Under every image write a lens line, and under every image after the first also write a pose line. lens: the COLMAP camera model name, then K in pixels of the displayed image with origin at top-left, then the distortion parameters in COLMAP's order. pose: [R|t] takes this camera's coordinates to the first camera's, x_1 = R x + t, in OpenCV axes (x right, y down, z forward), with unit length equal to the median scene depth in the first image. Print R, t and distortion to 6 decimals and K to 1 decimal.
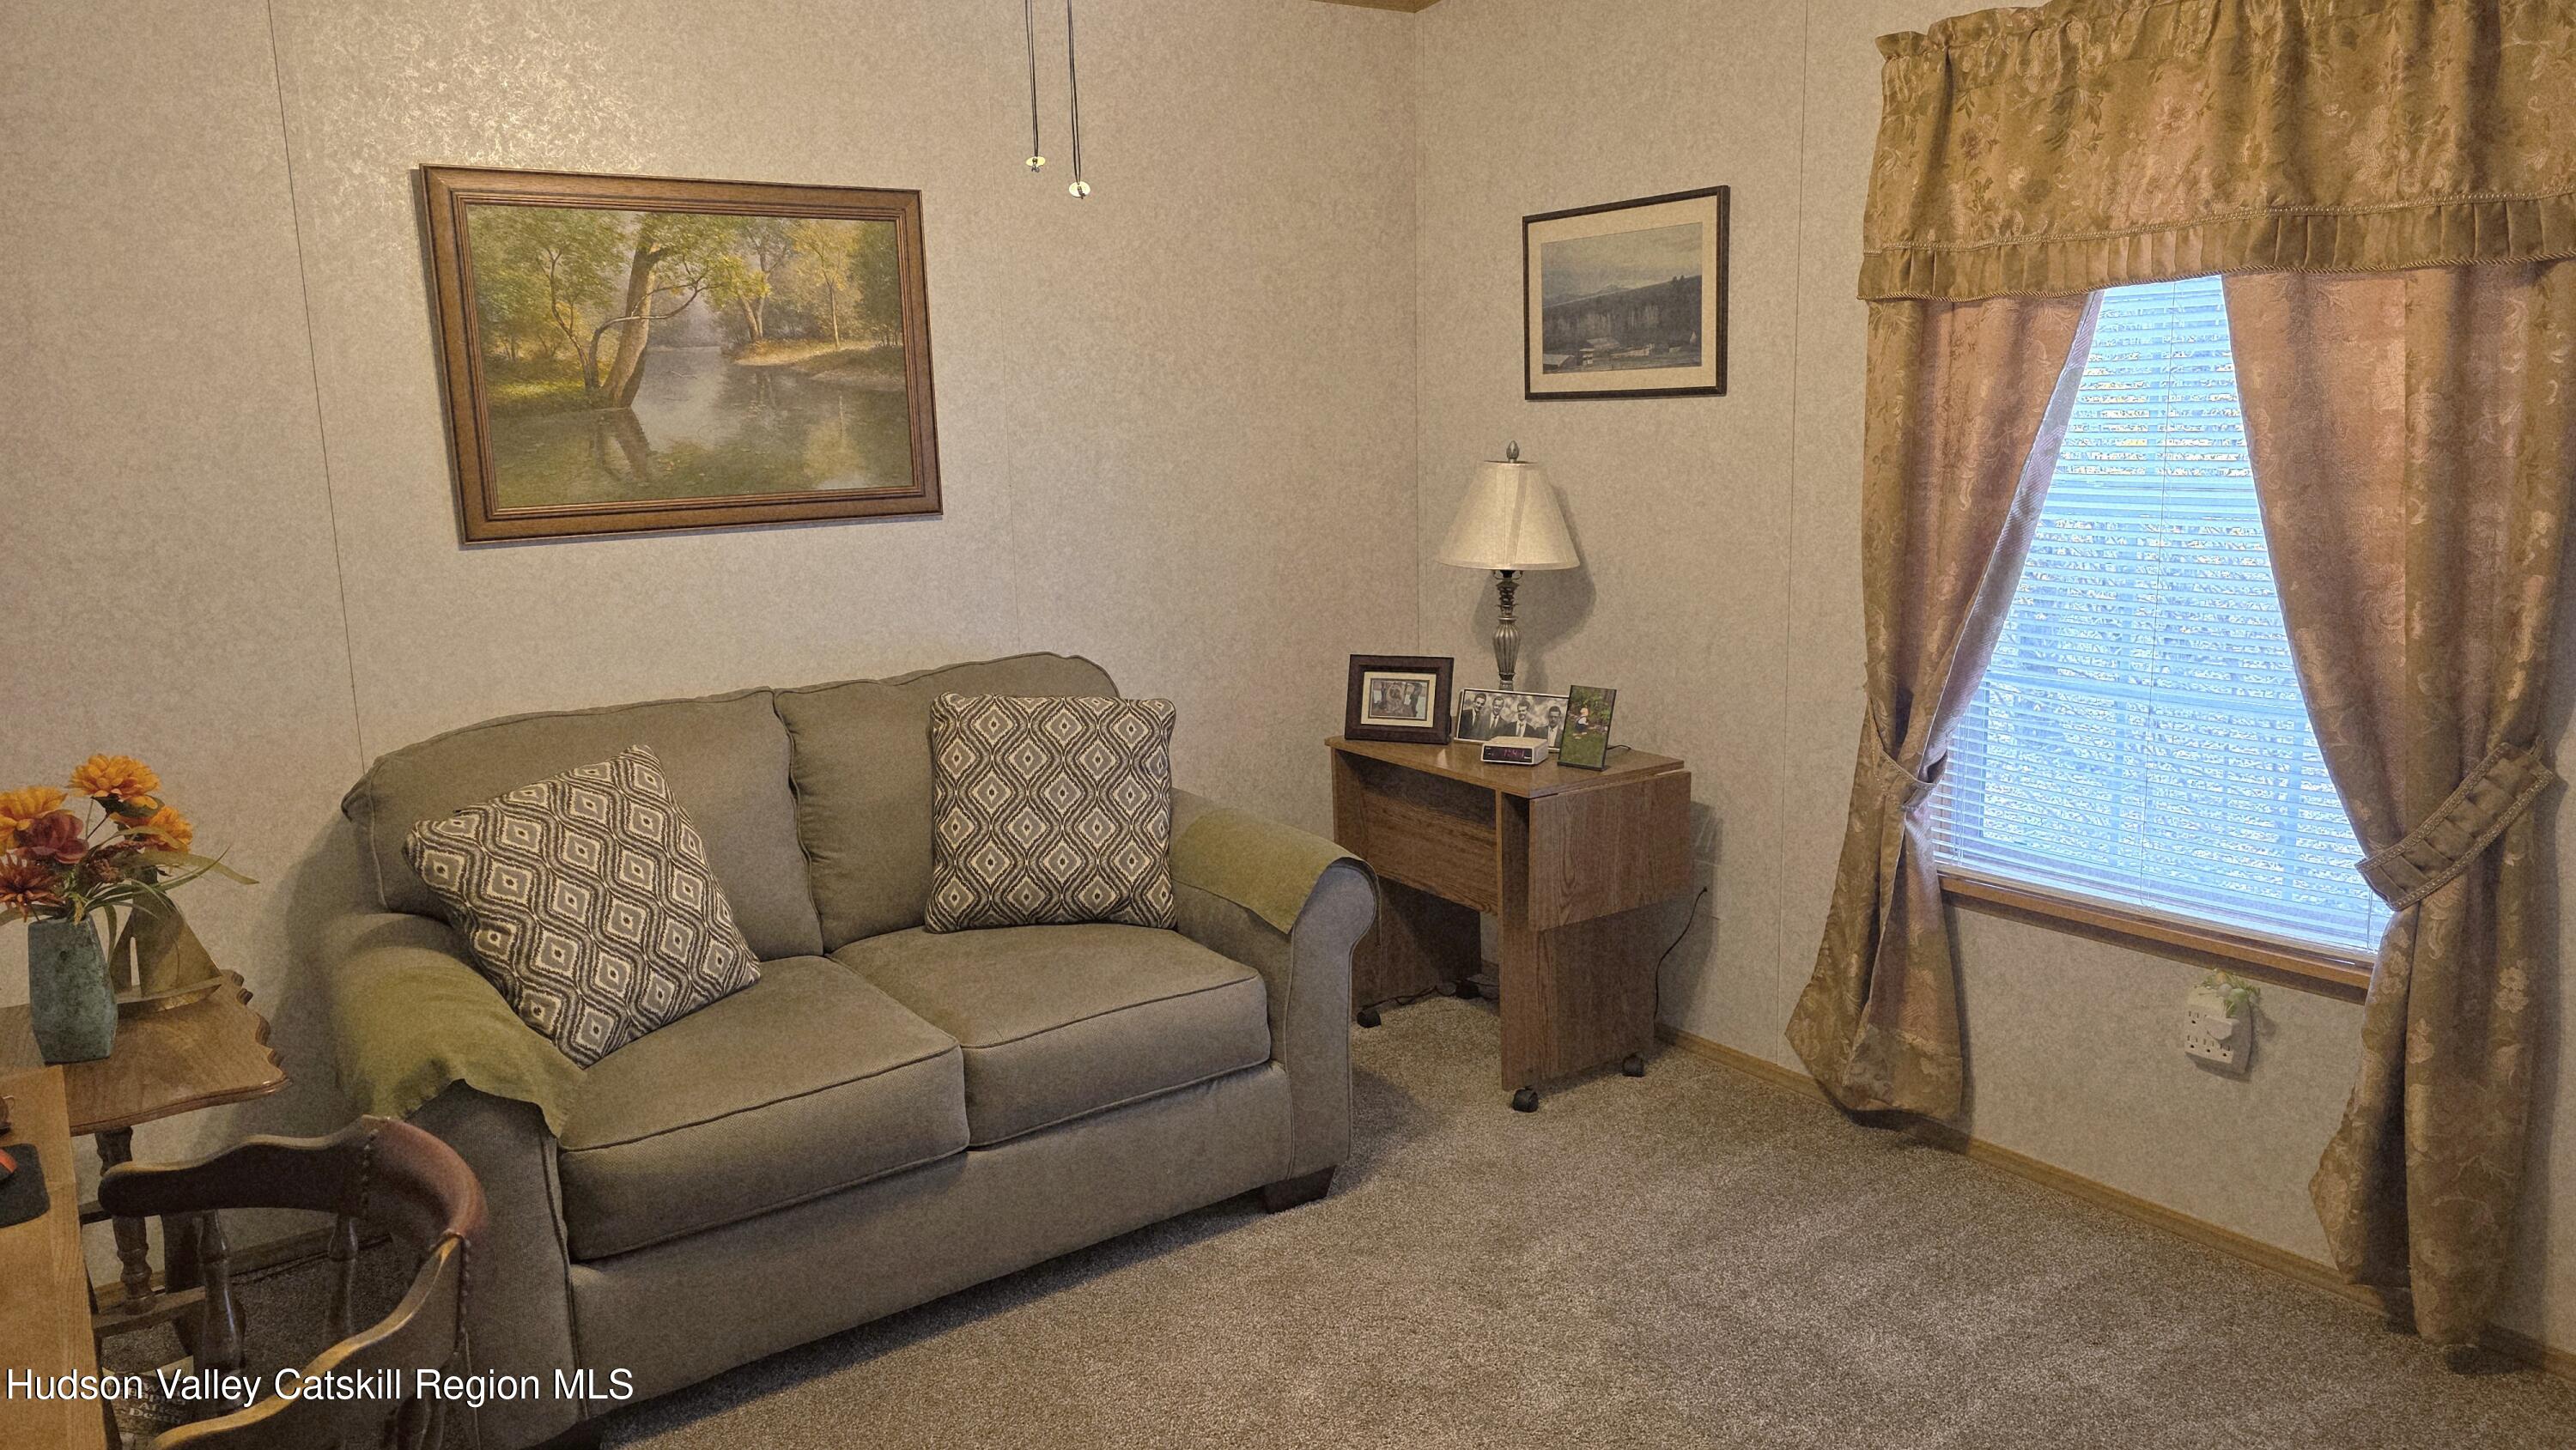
lens RADIAL K [[1788.8, 0, 1288.0], [0, 1788.8, 725.0], [0, 0, 1]] dist [0.000700, -0.002491]
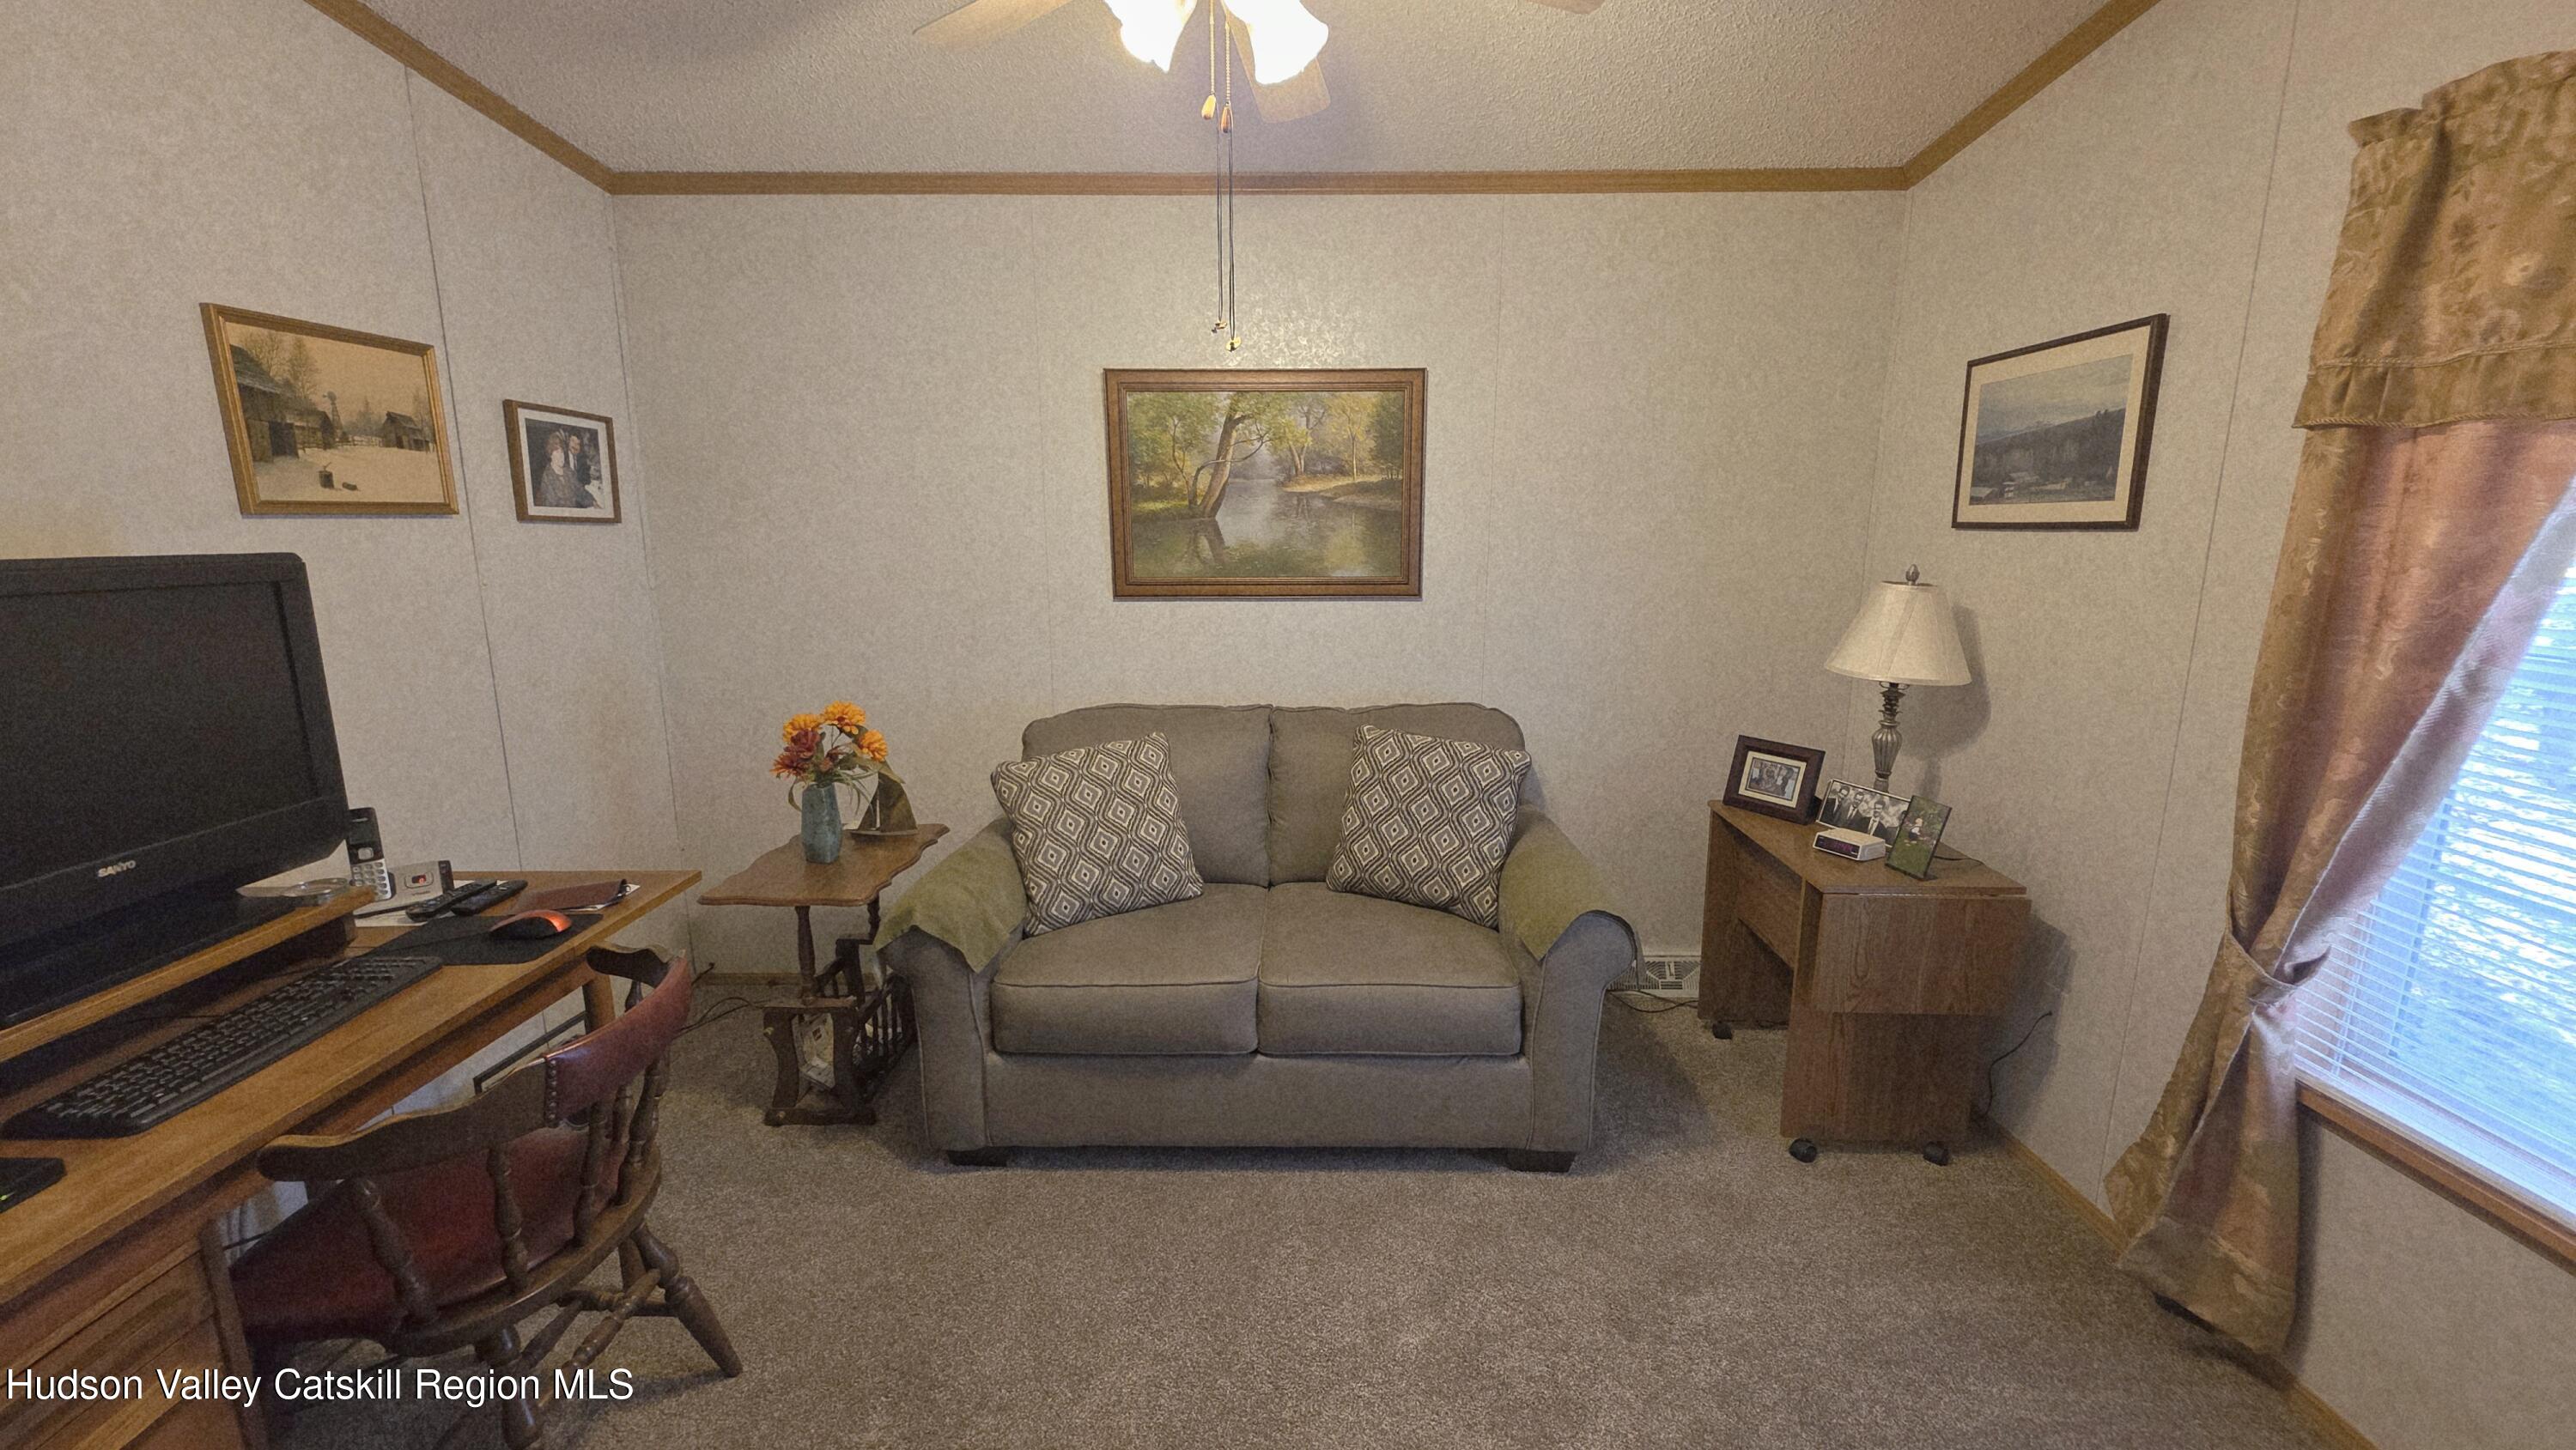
lens RADIAL K [[1042.4, 0, 1288.0], [0, 1042.4, 725.0], [0, 0, 1]] dist [-0.012245, -0.003806]
pose [[0.793028, 0.138843, -0.593152, 0.249677], [-0.125985, 0.990011, 0.063299, -0.062376], [0.596016, 0.024530, 0.802598, 0.303020]]
